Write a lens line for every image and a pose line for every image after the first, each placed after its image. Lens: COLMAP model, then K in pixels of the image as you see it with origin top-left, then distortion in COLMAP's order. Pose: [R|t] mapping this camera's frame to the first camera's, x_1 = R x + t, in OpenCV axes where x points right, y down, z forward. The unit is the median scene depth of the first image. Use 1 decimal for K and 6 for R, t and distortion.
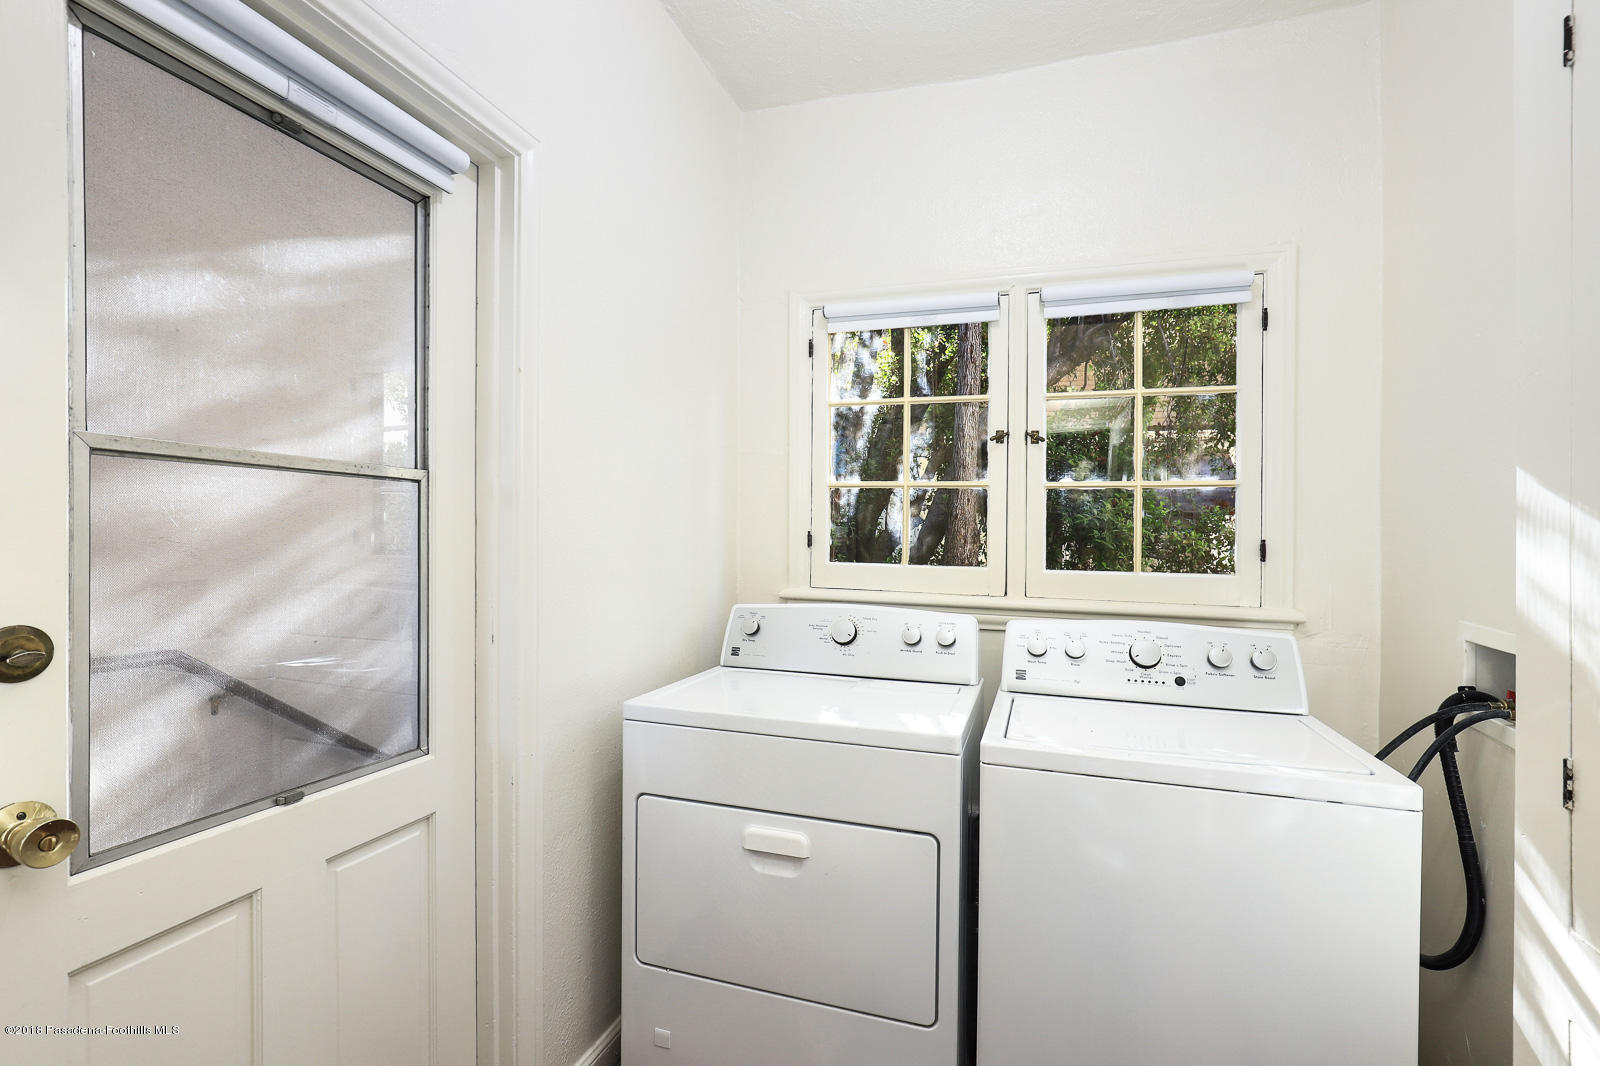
lens RADIAL K [[772.1, 0, 796.8], [0, 772.1, 534.1], [0, 0, 1]] dist [-0.027009, -0.001316]
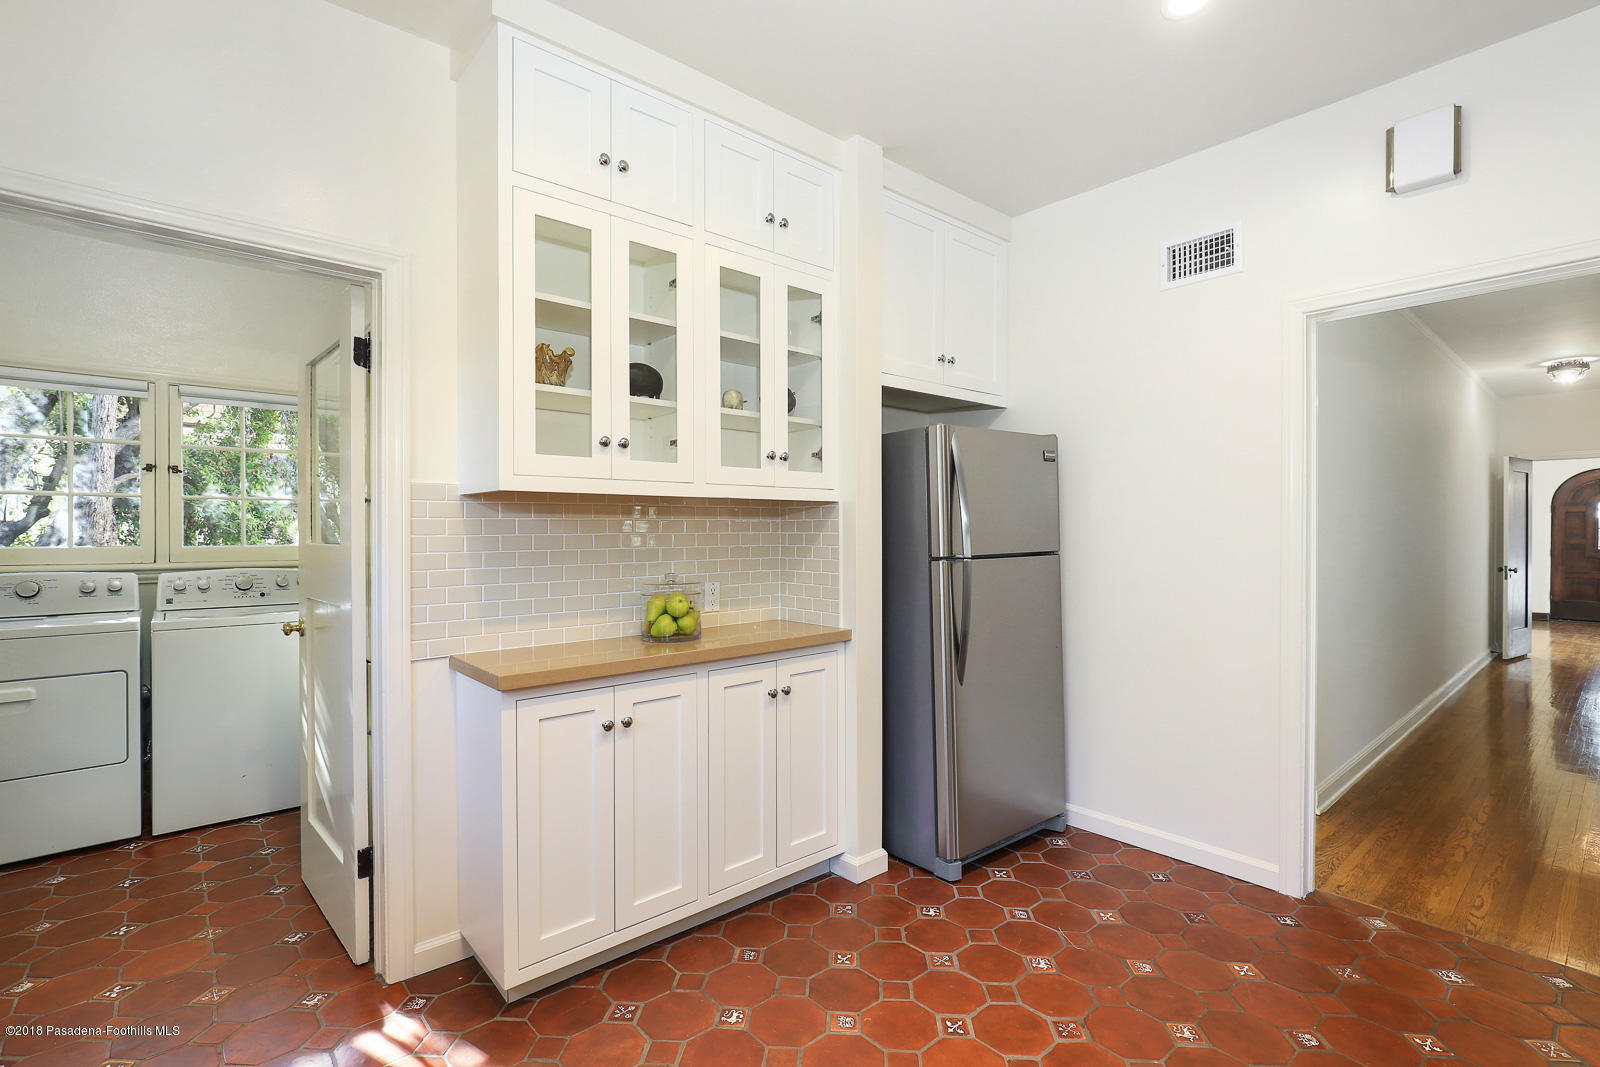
lens RADIAL K [[745.6, 0, 794.5], [0, 745.6, 530.1], [0, 0, 1]] dist [-0.007043, -0.000109]
pose [[0.531469, -0.016483, 0.846918, -0.386813], [0.000630, 0.999818, 0.019063, -0.022799], [-0.847078, -0.009598, 0.531382, -1.130302]]
